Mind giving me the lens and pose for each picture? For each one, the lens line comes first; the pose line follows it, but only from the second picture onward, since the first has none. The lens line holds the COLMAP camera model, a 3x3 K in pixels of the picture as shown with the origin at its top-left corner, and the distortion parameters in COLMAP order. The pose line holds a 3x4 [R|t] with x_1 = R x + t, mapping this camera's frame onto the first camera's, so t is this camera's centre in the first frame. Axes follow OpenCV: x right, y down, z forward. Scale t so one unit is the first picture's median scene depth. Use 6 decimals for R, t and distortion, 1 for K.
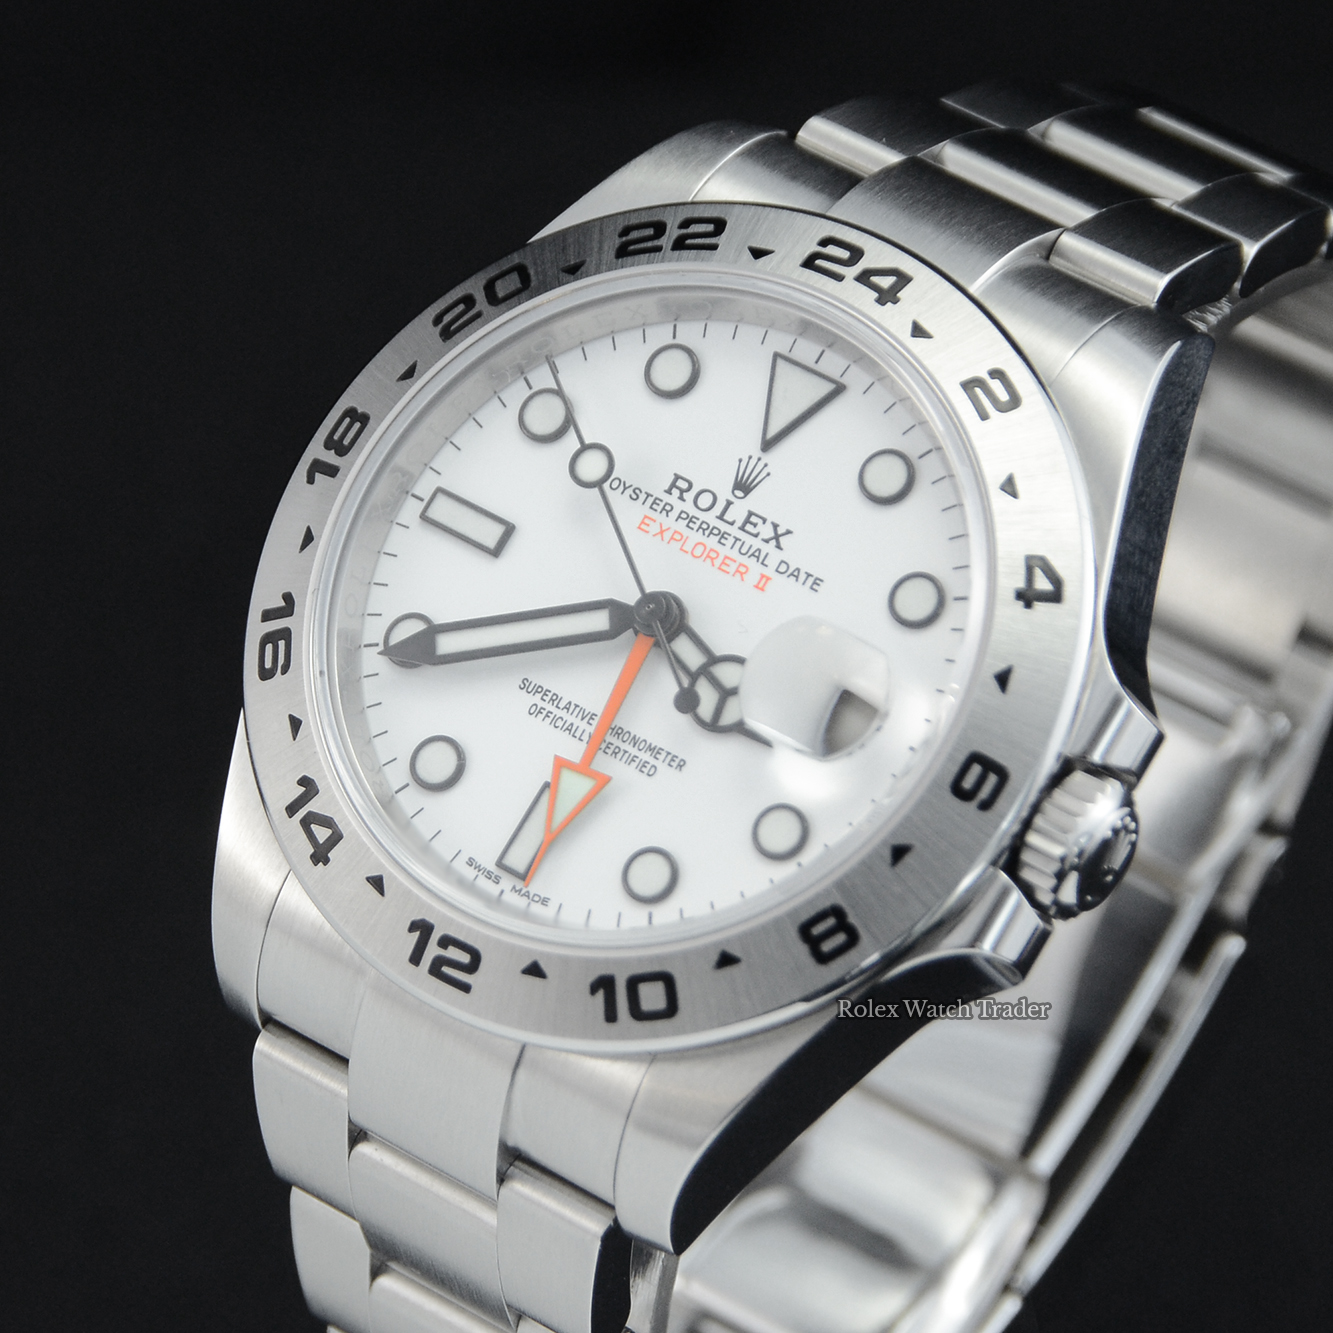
lens RADIAL K [[8386.4, 0, 666.5], [0, 8386.4, 666.5], [0, 0, 1]] dist [-0.652772, -7.782426]
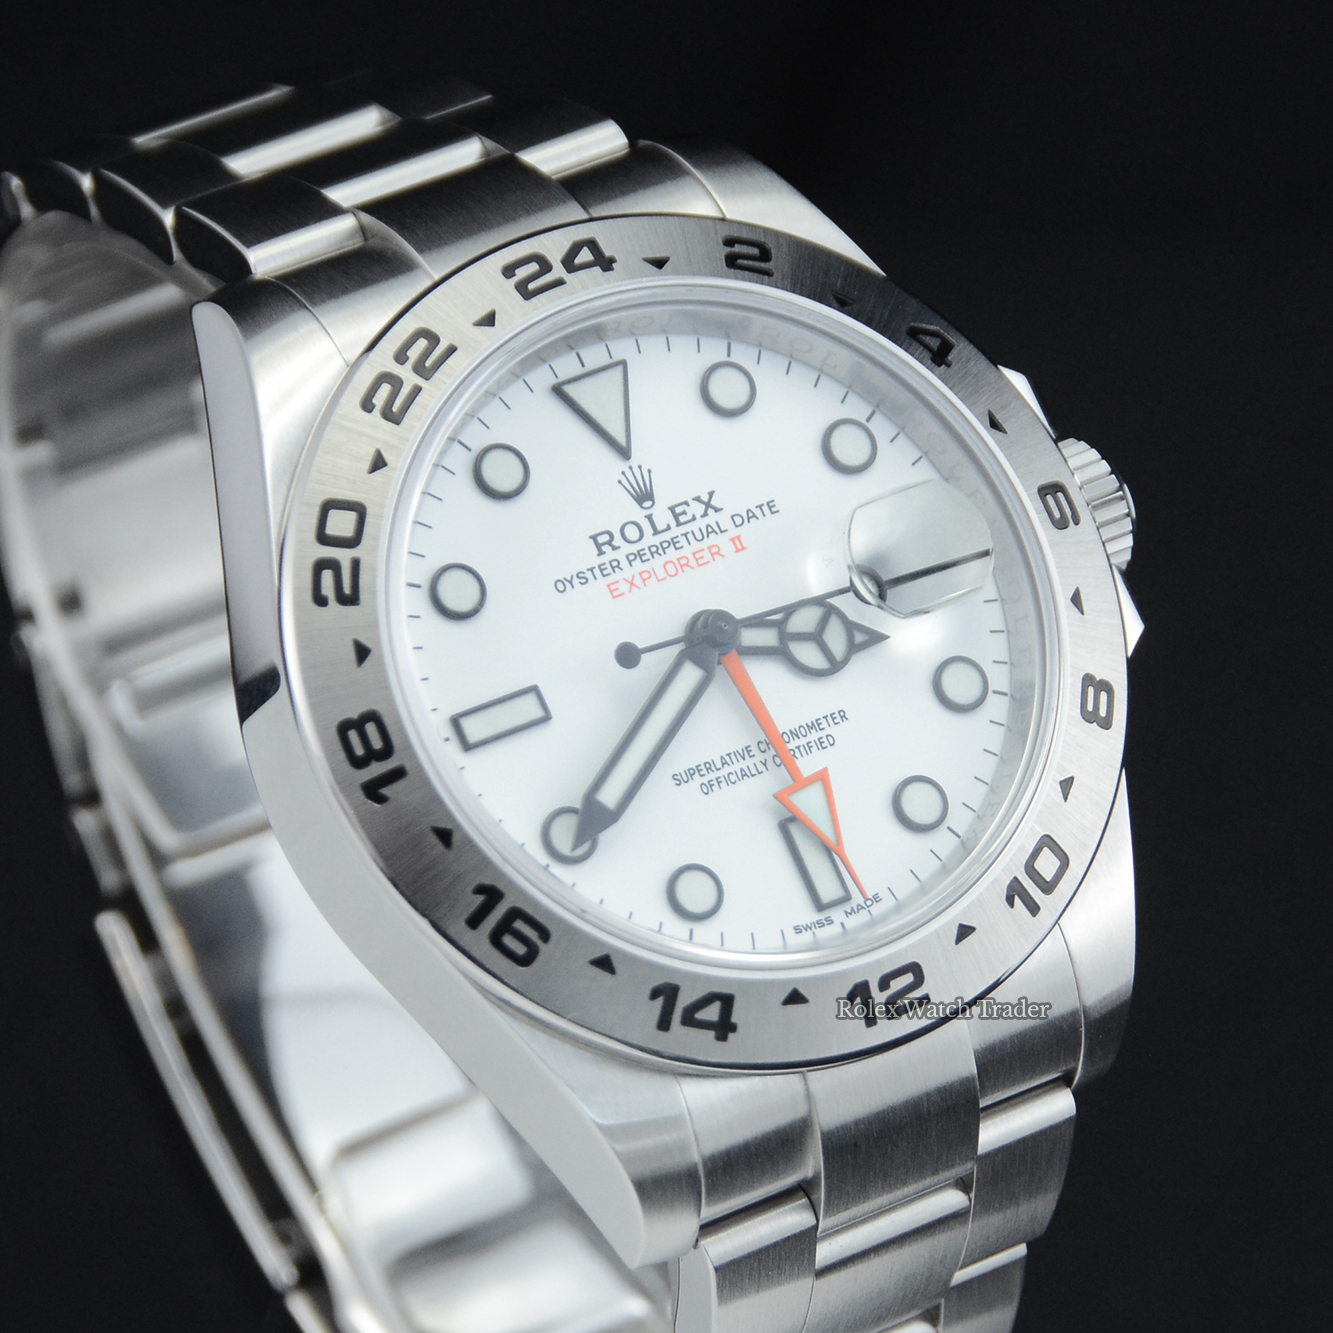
lens RADIAL K [[8386.4, 0, 666.5], [0, 8386.4, 666.5], [0, 0, 1]] dist [-0.652772, -7.782426]
pose [[0.347758, -0.608102, 0.713636, -0.715642], [0.588321, 0.734177, 0.338914, -0.343874], [-0.730029, 0.301987, 0.613075, 0.393210]]
